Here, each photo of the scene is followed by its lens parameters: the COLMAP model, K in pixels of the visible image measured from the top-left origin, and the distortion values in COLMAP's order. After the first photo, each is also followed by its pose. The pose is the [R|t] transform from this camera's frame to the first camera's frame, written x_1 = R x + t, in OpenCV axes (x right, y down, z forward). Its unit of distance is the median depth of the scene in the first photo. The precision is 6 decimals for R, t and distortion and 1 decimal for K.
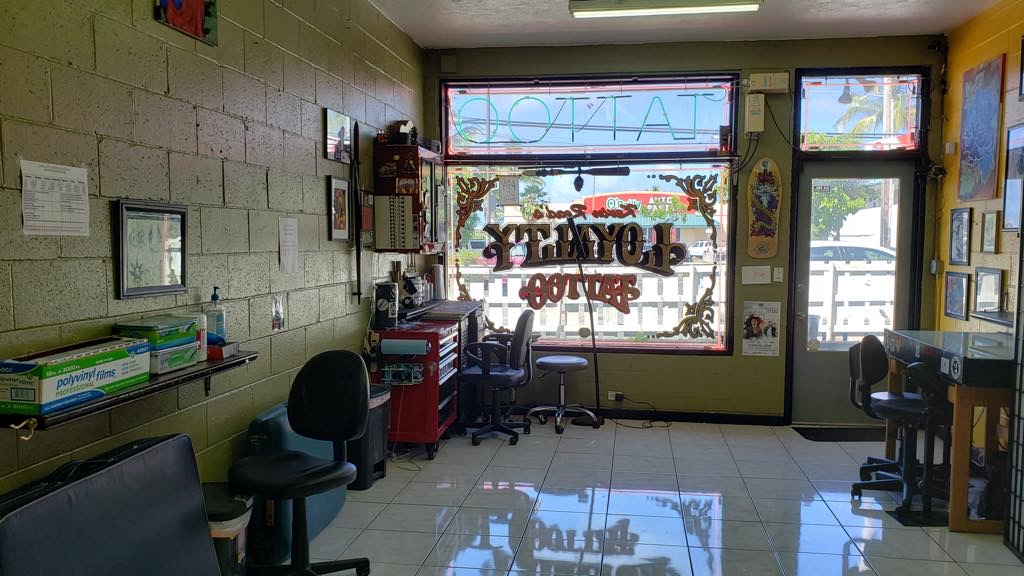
lens RADIAL K [[776.4, 0, 512.0], [0, 776.4, 288.0], [0, 0, 1]] dist [-0.023799, 0.009560]
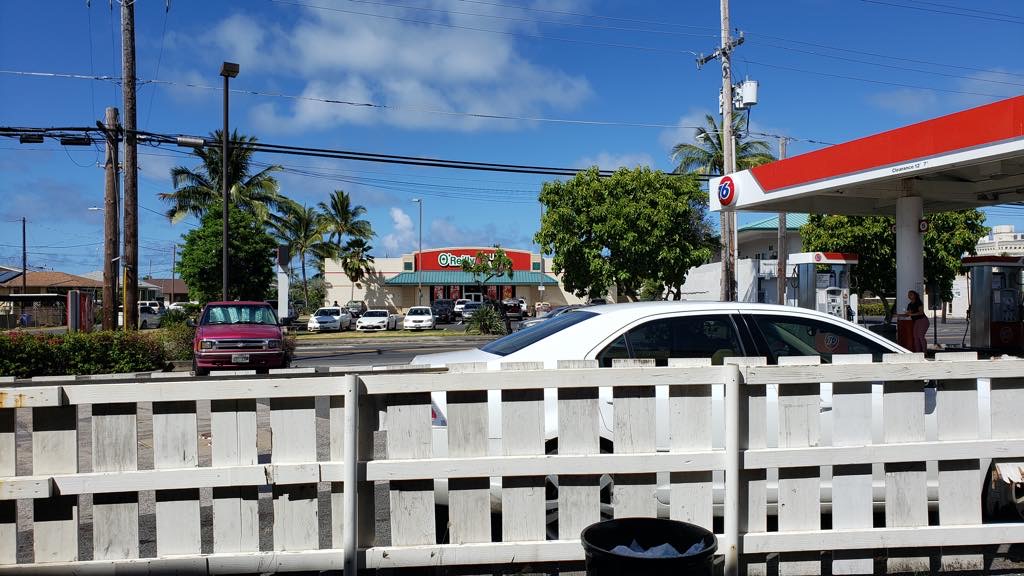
lens RADIAL K [[777.3, 0, 526.7], [0, 777.3, 285.1], [0, 0, 1]] dist [-0.002551, 0.005224]
pose [[0.976734, -0.000958, 0.214453, 0.230291], [0.017854, 0.996882, -0.076862, -0.041261], [-0.213710, 0.078903, 0.973705, 0.634161]]
